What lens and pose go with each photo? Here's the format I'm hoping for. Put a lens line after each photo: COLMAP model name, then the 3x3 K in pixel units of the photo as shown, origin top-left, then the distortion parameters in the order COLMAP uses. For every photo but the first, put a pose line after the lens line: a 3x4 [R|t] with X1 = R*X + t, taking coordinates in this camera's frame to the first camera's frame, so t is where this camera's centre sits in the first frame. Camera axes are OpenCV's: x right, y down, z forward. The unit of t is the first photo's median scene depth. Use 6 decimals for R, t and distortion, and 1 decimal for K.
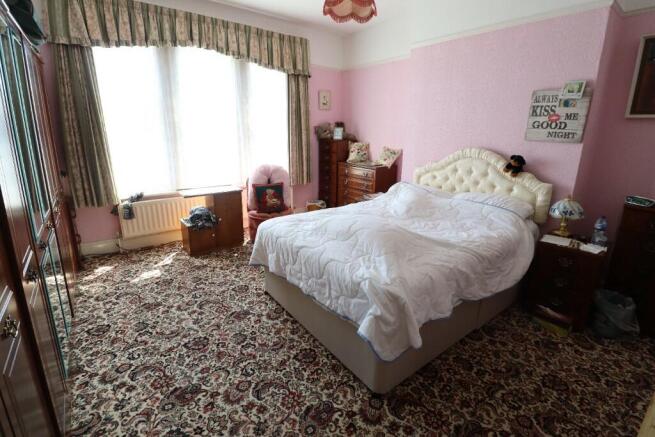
lens RADIAL K [[305.3, 0, 332.0], [0, 305.3, 208.3], [0, 0, 1]] dist [-0.000196, -0.011103]
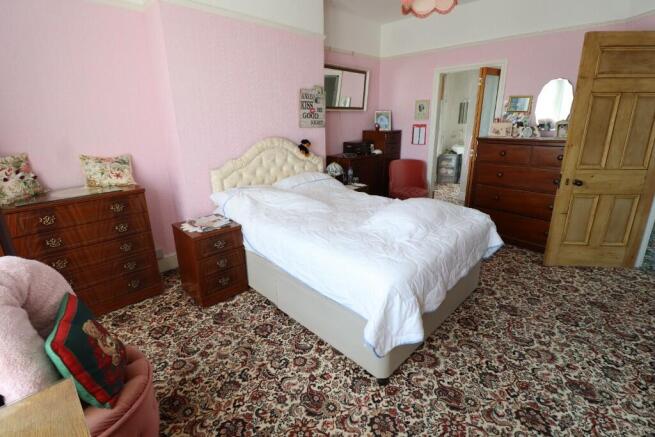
lens RADIAL K [[305.3, 0, 332.0], [0, 305.3, 208.3], [0, 0, 1]] dist [-0.000196, -0.011103]
pose [[-0.141217, -0.290377, 0.946435, -0.919533], [0.250643, 0.914381, 0.317940, -0.378301], [-0.957724, 0.282116, -0.056345, 1.367614]]
